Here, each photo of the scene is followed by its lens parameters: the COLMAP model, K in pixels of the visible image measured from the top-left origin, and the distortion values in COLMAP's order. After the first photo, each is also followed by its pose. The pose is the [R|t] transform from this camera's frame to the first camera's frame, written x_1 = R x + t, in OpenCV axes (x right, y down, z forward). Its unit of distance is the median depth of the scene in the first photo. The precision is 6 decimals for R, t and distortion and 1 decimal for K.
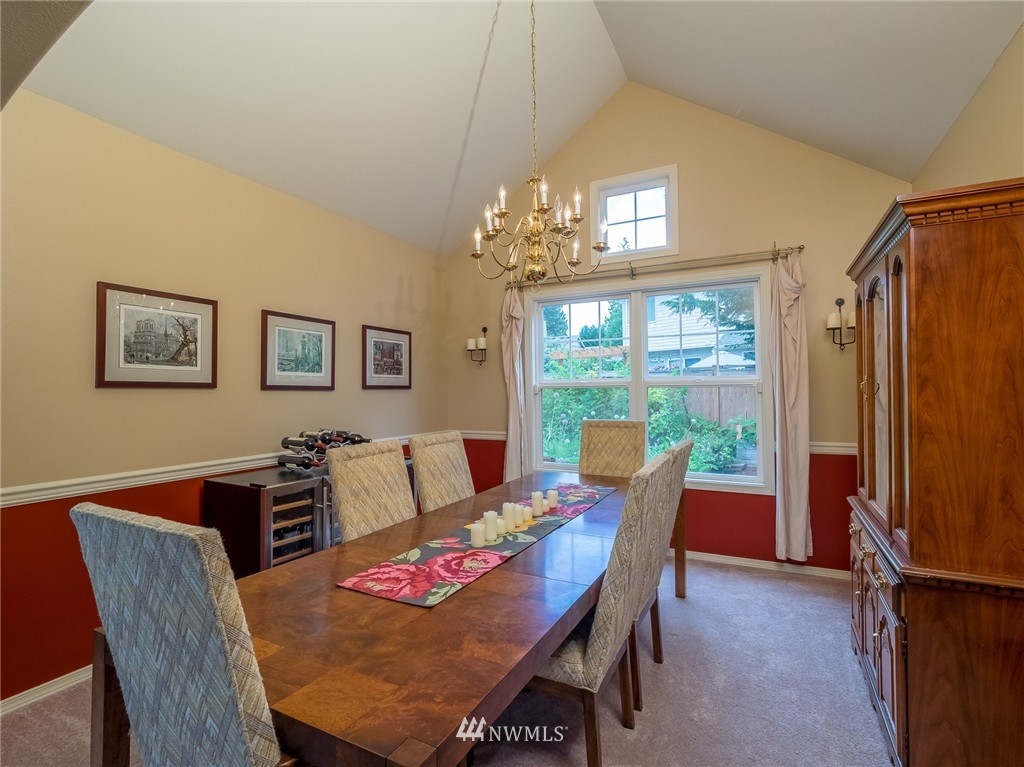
lens RADIAL K [[499.0, 0, 508.9], [0, 499.0, 382.7], [0, 0, 1]] dist [0.032216, 0.000213]
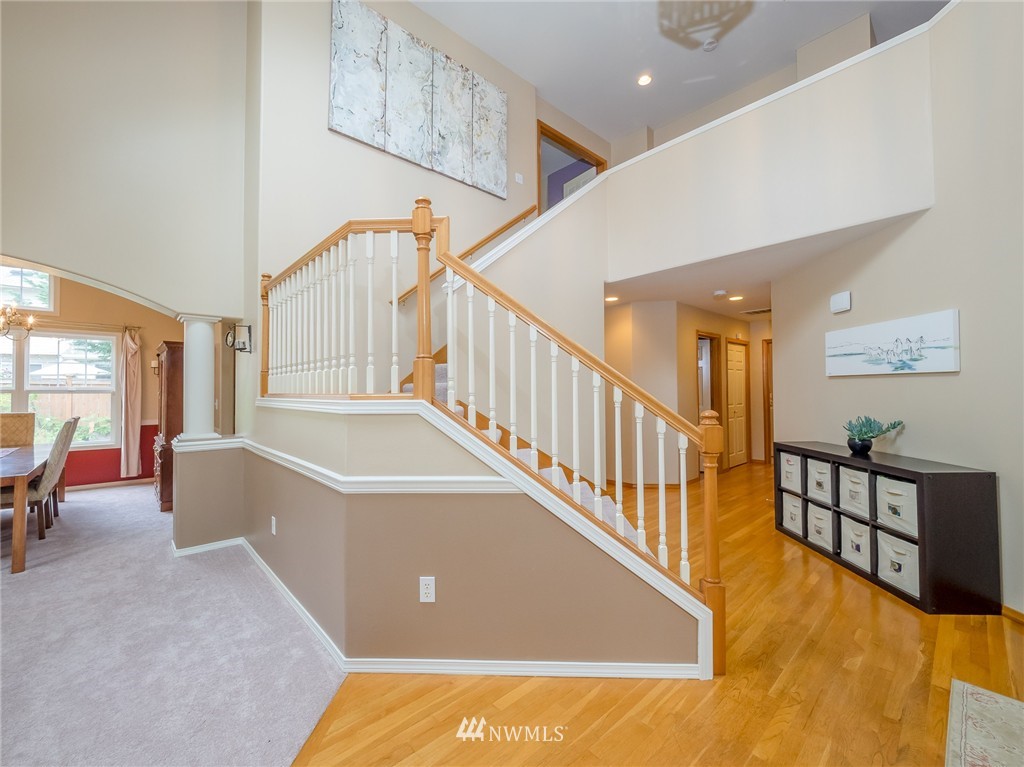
lens RADIAL K [[425.3, 0, 507.5], [0, 425.3, 385.5], [0, 0, 1]] dist [-0.004555, 0.000922]
pose [[0.345941, 0.021161, 0.938017, -0.521114], [-0.012678, 0.999760, -0.017879, -0.011845], [-0.938171, -0.005708, 0.346126, -1.012706]]
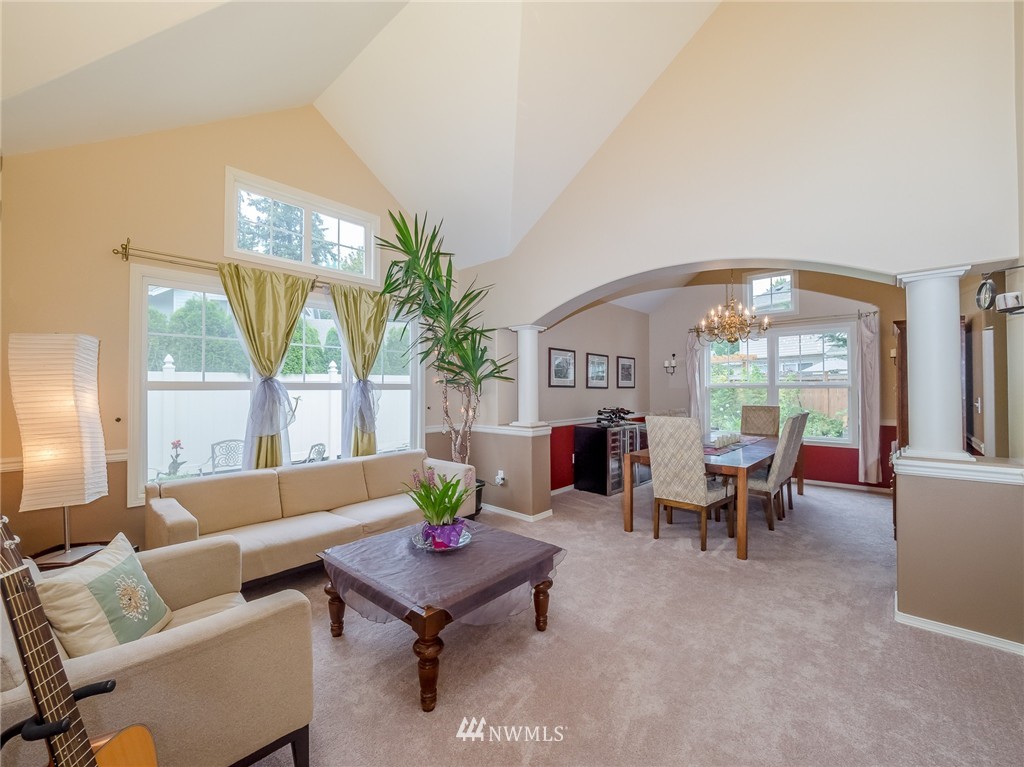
lens RADIAL K [[425.3, 0, 507.6], [0, 425.3, 385.6], [0, 0, 1]] dist [-0.004555, 0.000922]
pose [[0.966709, 0.002196, -0.255870, -0.296033], [-0.000333, 0.999973, 0.007326, -0.011460], [0.255879, -0.006997, 0.966683, -0.782190]]
